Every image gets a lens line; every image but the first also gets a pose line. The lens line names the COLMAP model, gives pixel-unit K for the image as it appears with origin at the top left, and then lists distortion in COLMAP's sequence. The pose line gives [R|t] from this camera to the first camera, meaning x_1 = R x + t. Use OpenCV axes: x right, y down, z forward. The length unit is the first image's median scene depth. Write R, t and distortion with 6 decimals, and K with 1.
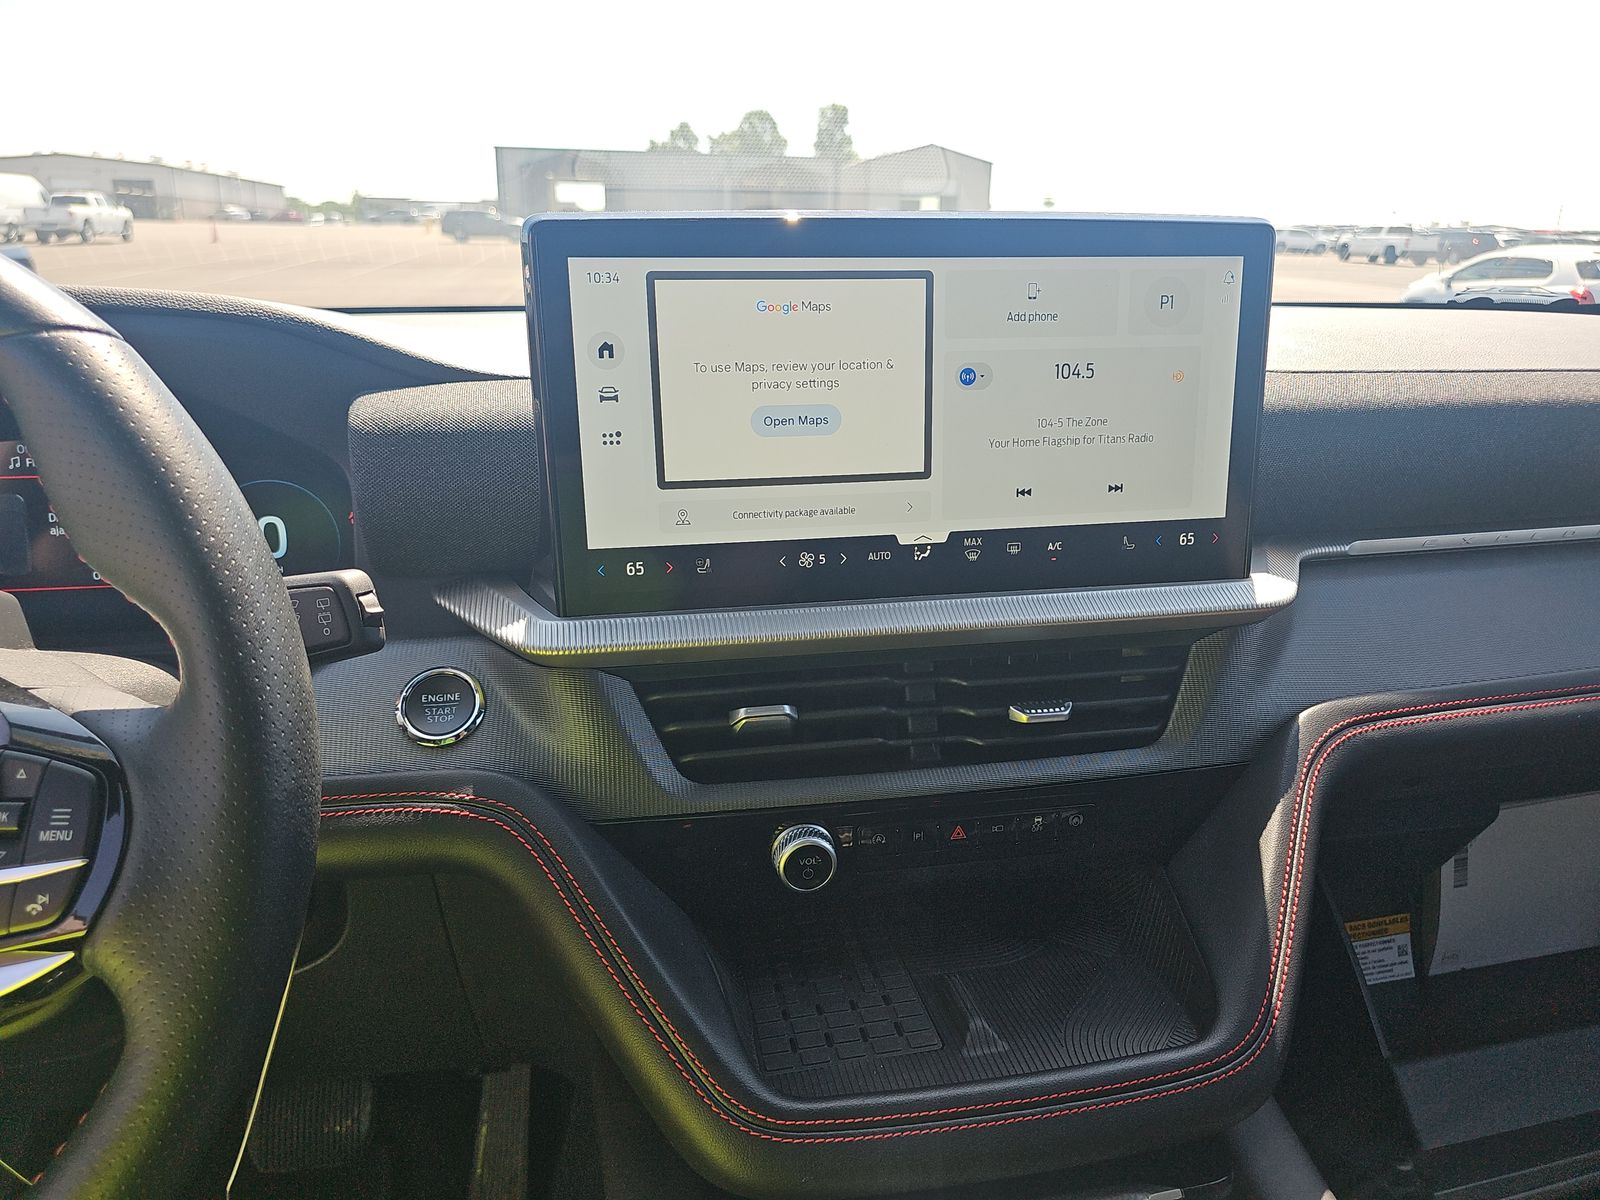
lens RADIAL K [[1167.1, 0, 848.8], [0, 1167.1, 602.1], [0, 0, 1]] dist [0.062792, -0.094345]
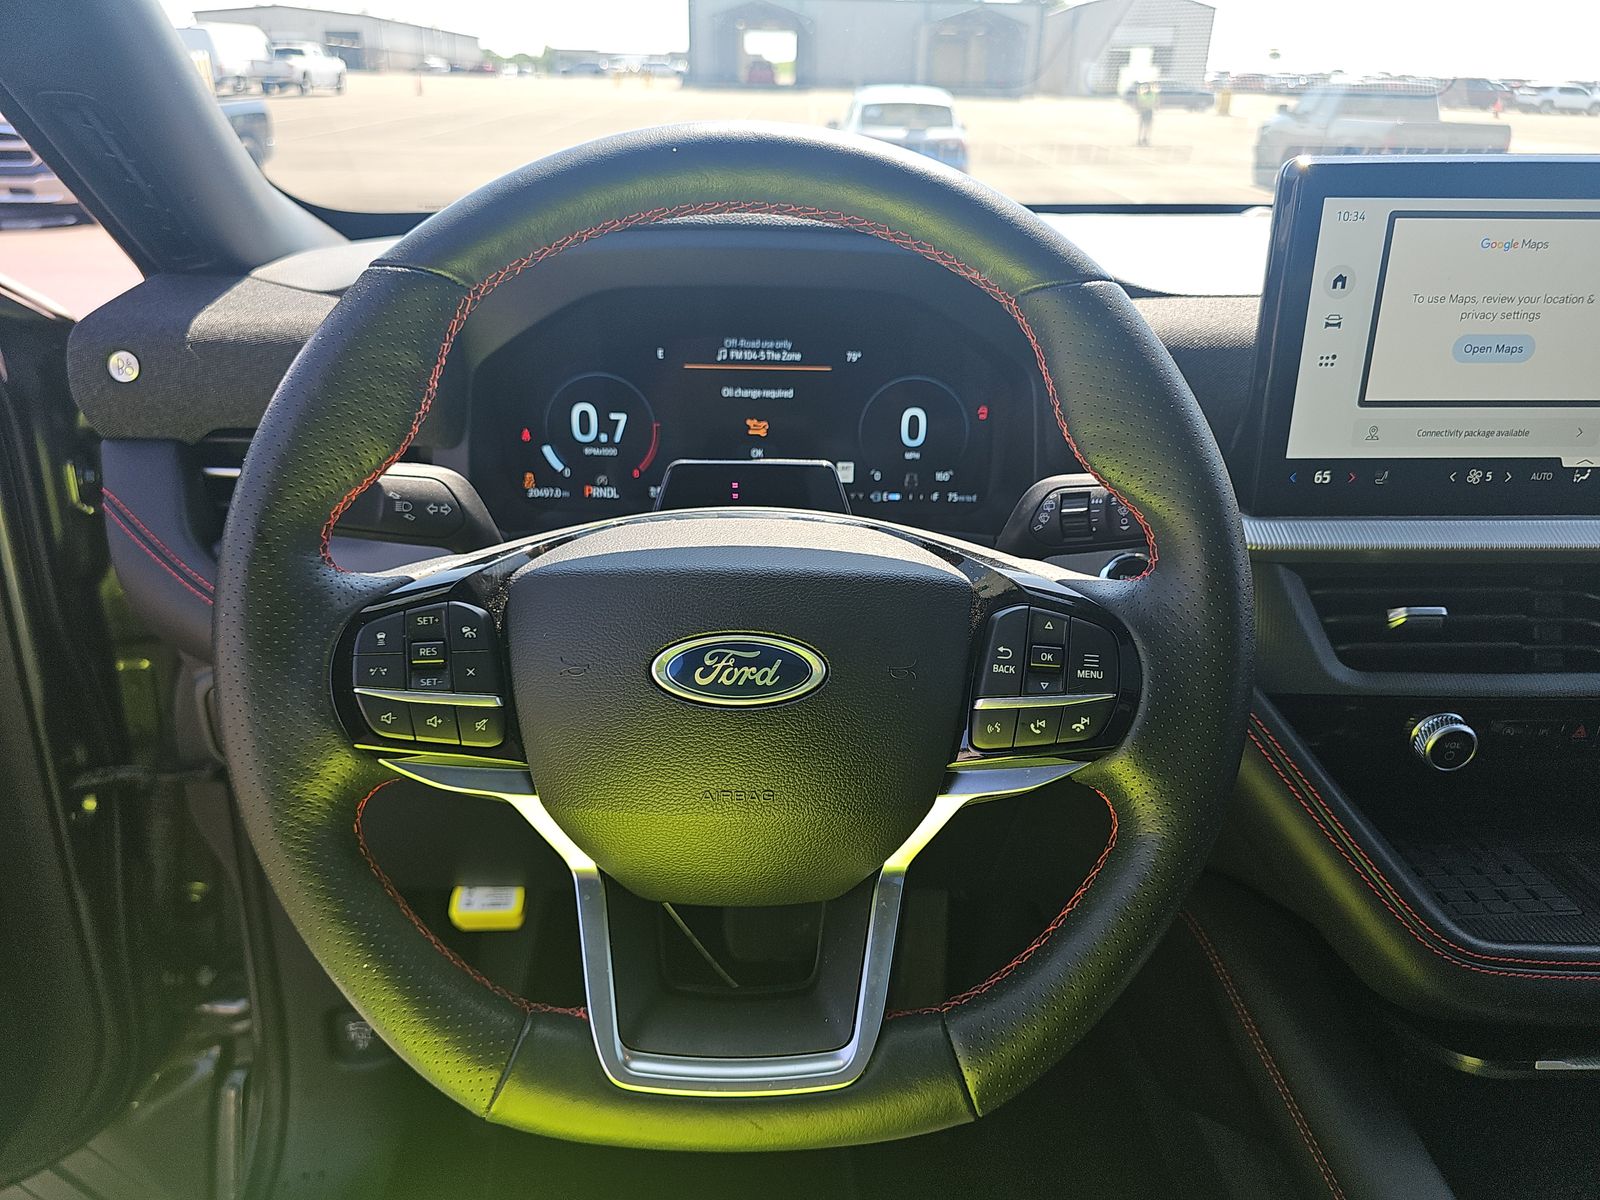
lens RADIAL K [[1167.1, 0, 848.8], [0, 1167.1, 602.1], [0, 0, 1]] dist [0.062792, -0.094345]
pose [[0.985082, 0.072839, -0.155907, -0.449201], [-0.056400, 0.992617, 0.107384, -0.005068], [0.162578, -0.096989, 0.981917, -0.200331]]
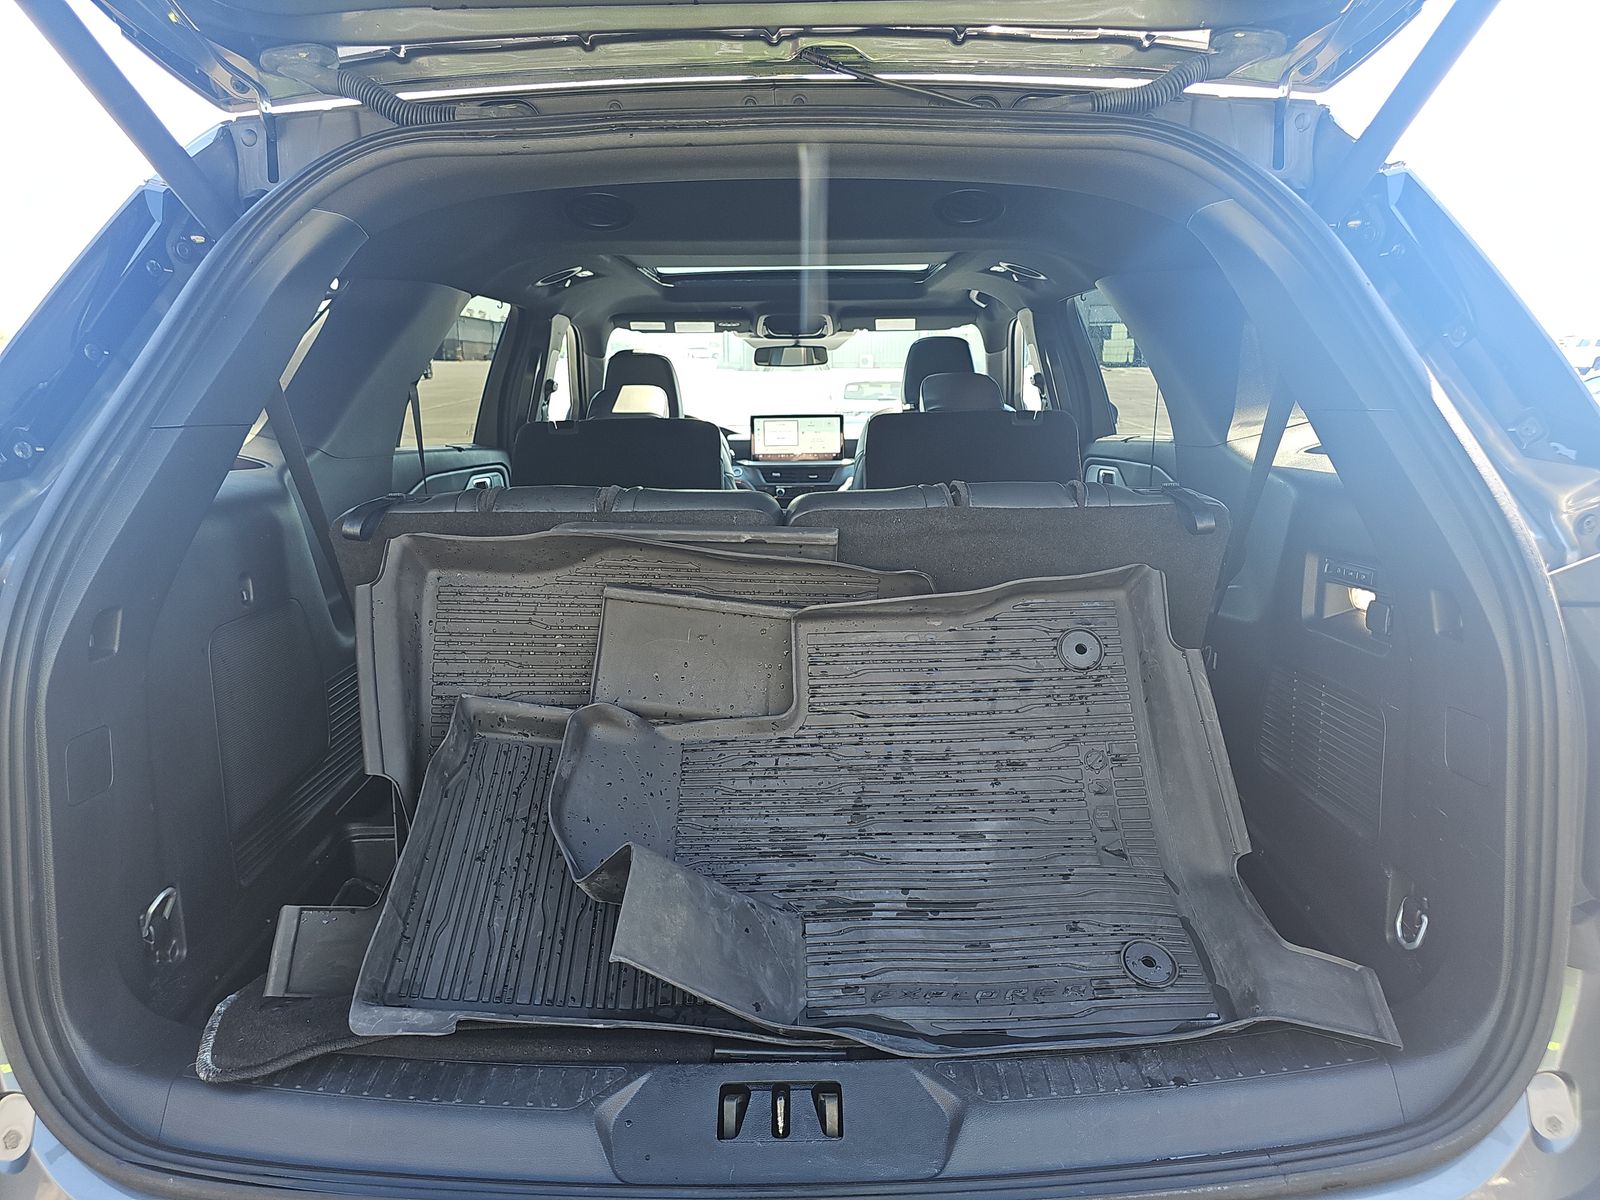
lens RADIAL K [[1167.1, 0, 848.8], [0, 1167.1, 602.1], [0, 0, 1]] dist [0.062792, -0.094345]
pose [[0.987560, 0.021666, -0.155740, 1.561494], [-0.036530, 0.994975, -0.093220, 1.566587], [0.152938, 0.097750, 0.983390, -6.199226]]
